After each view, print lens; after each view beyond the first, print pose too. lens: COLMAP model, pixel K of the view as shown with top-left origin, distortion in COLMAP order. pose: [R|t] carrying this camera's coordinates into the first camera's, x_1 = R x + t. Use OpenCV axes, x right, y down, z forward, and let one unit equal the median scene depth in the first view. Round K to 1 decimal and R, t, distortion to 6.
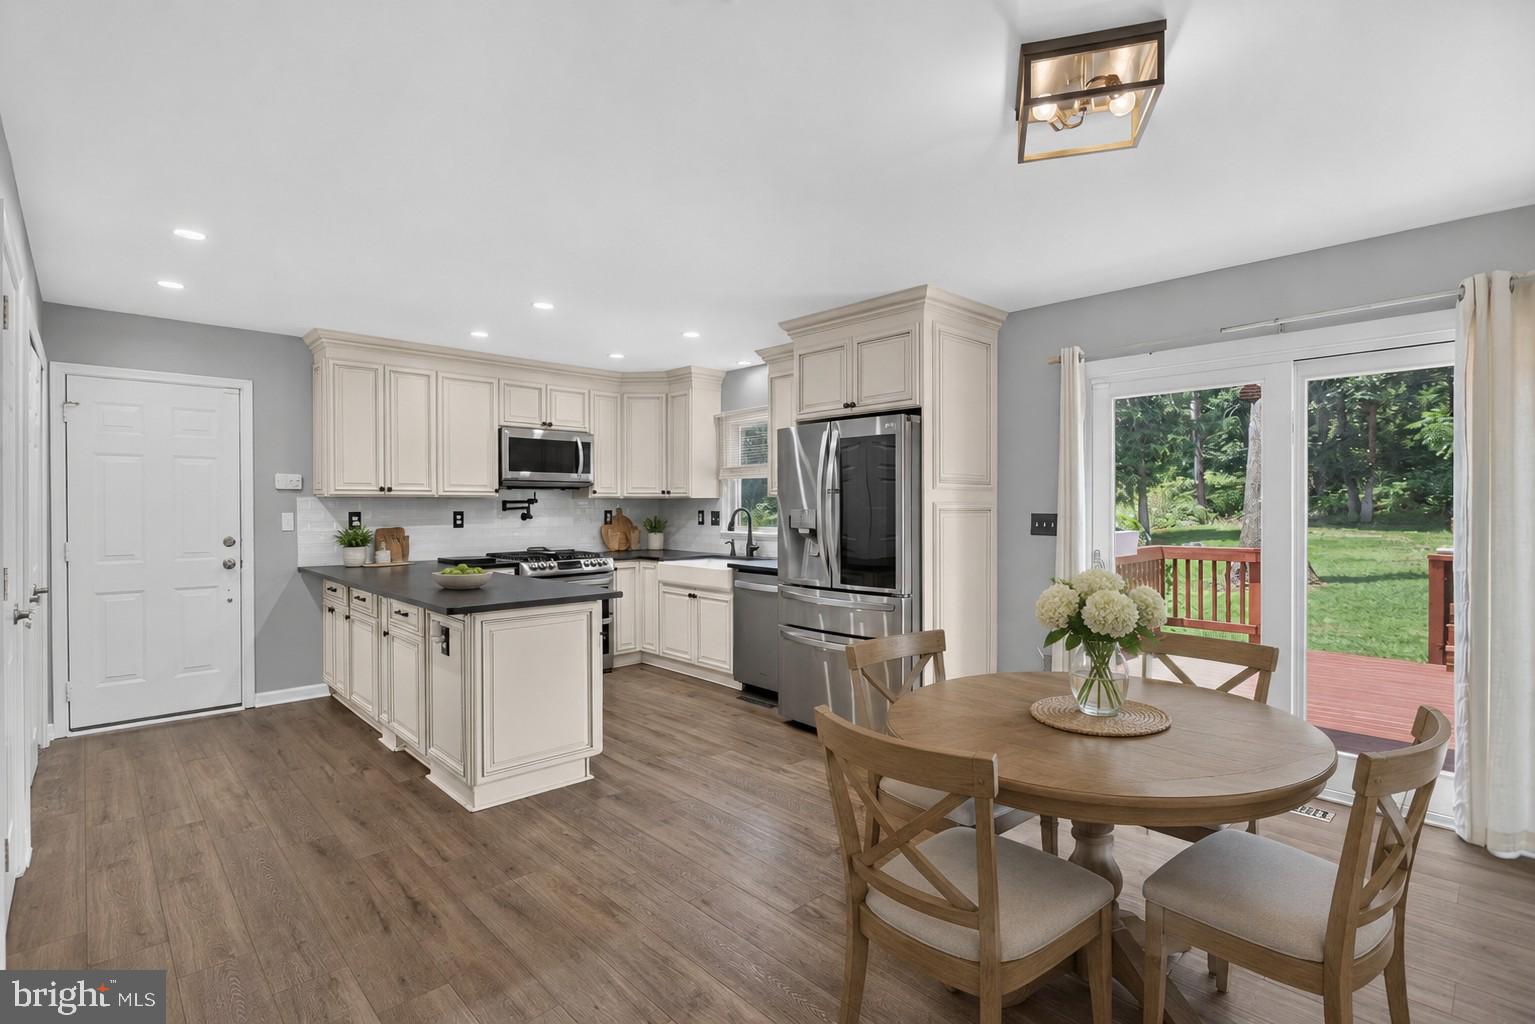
lens RADIAL K [[714.3, 0, 762.6], [0, 714.3, 507.0], [0, 0, 1]] dist [0.000177, -0.000128]
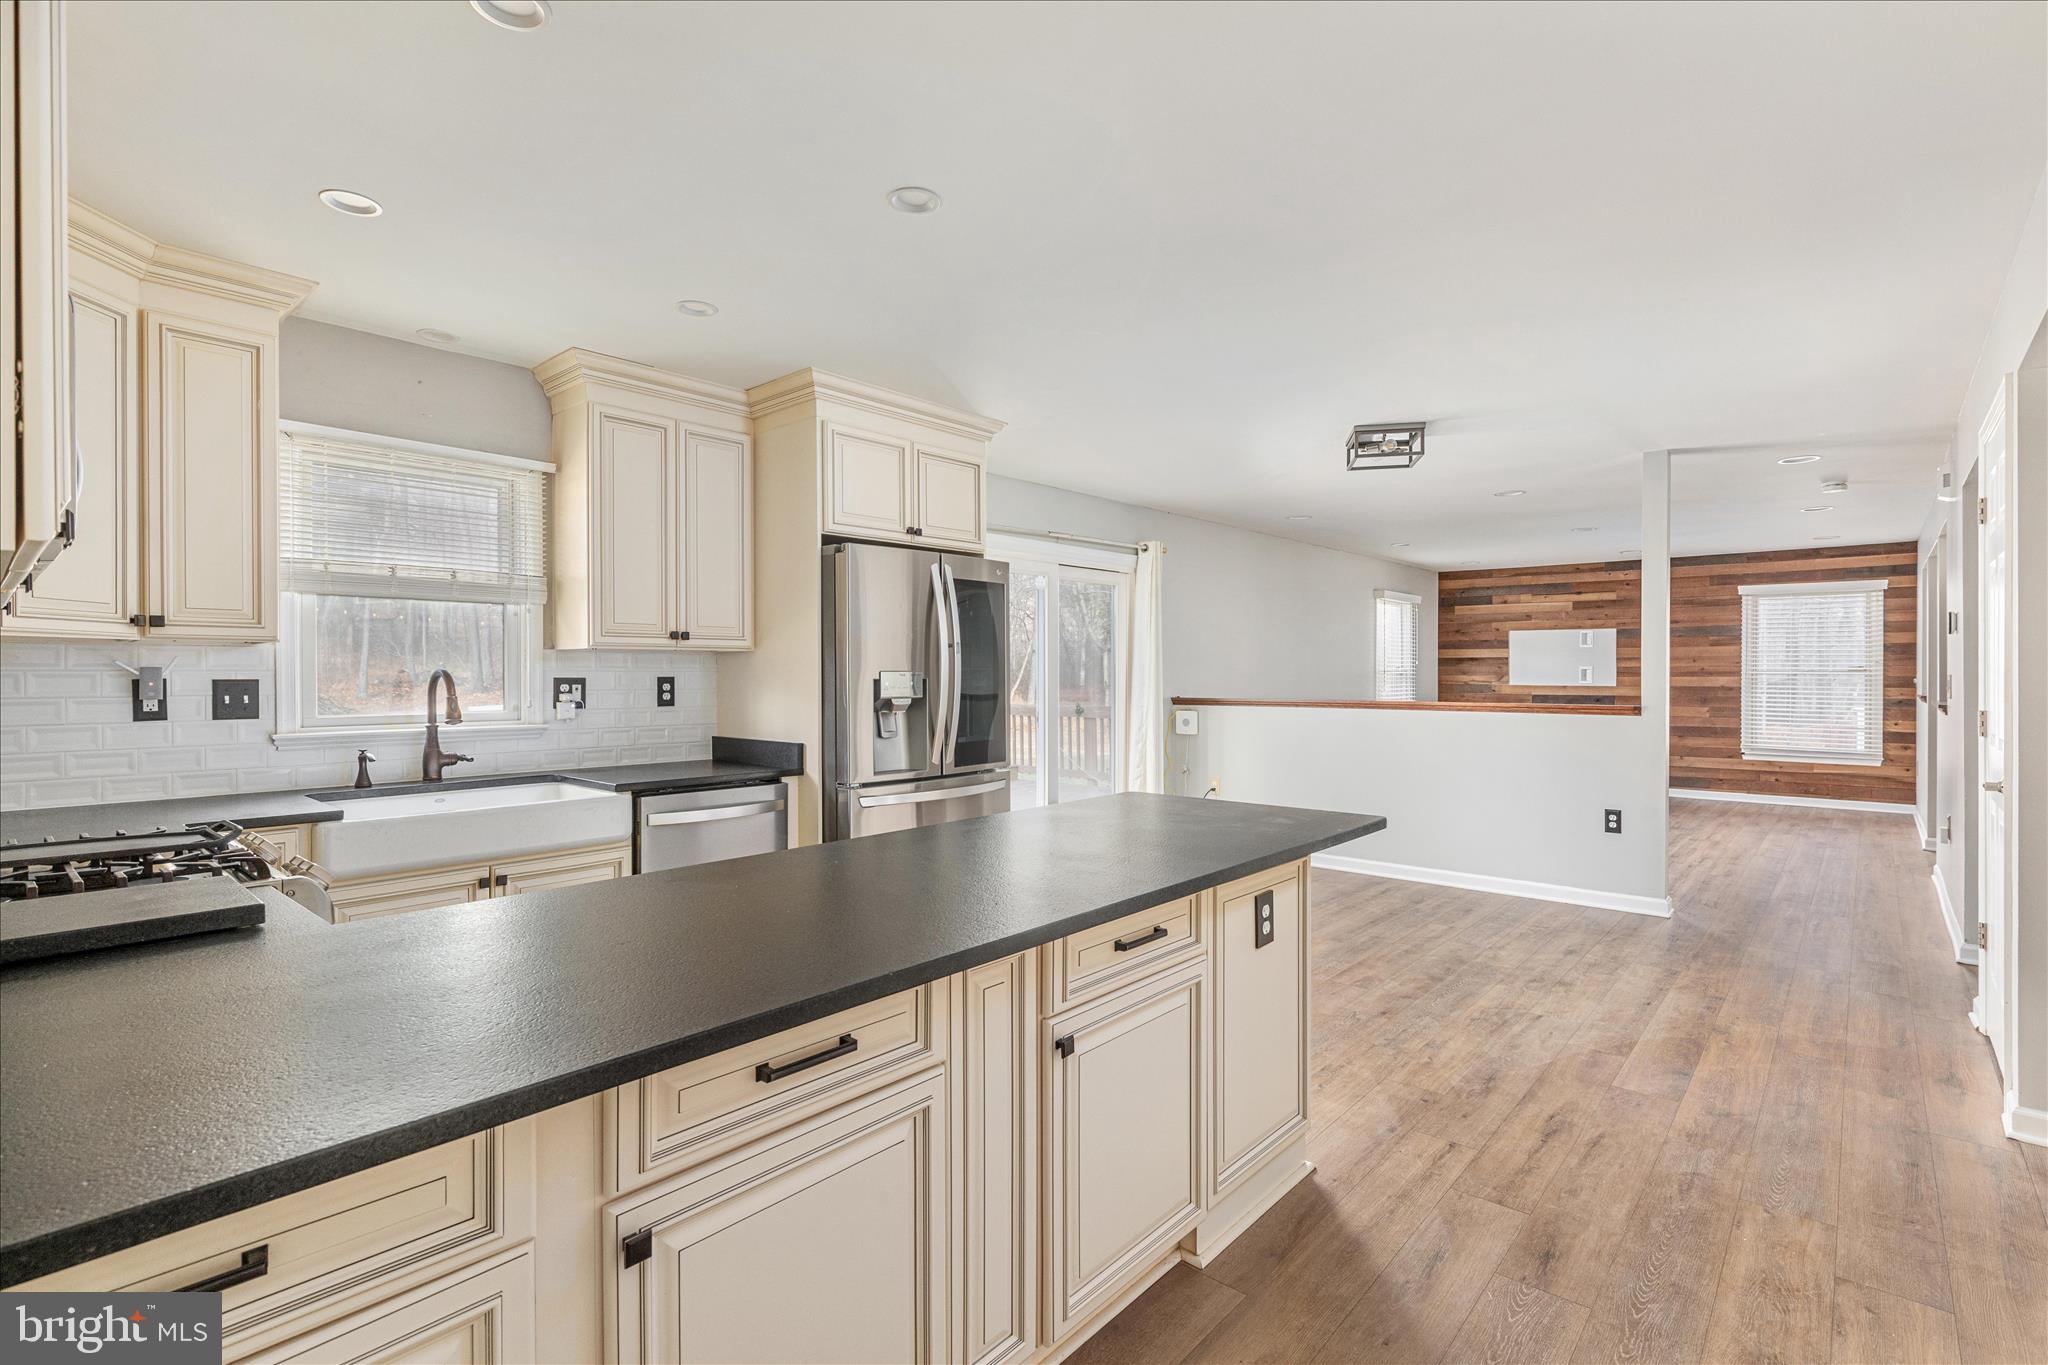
lens RADIAL K [[953.0, 0, 1018.4], [0, 953.0, 673.5], [0, 0, 1]] dist [0.000177, -0.000128]
pose [[-0.078669, -0.006376, 0.996880, -0.885537], [0.001288, 0.999978, 0.006497, 0.000147], [-0.996900, 0.001795, -0.078659, 0.973548]]
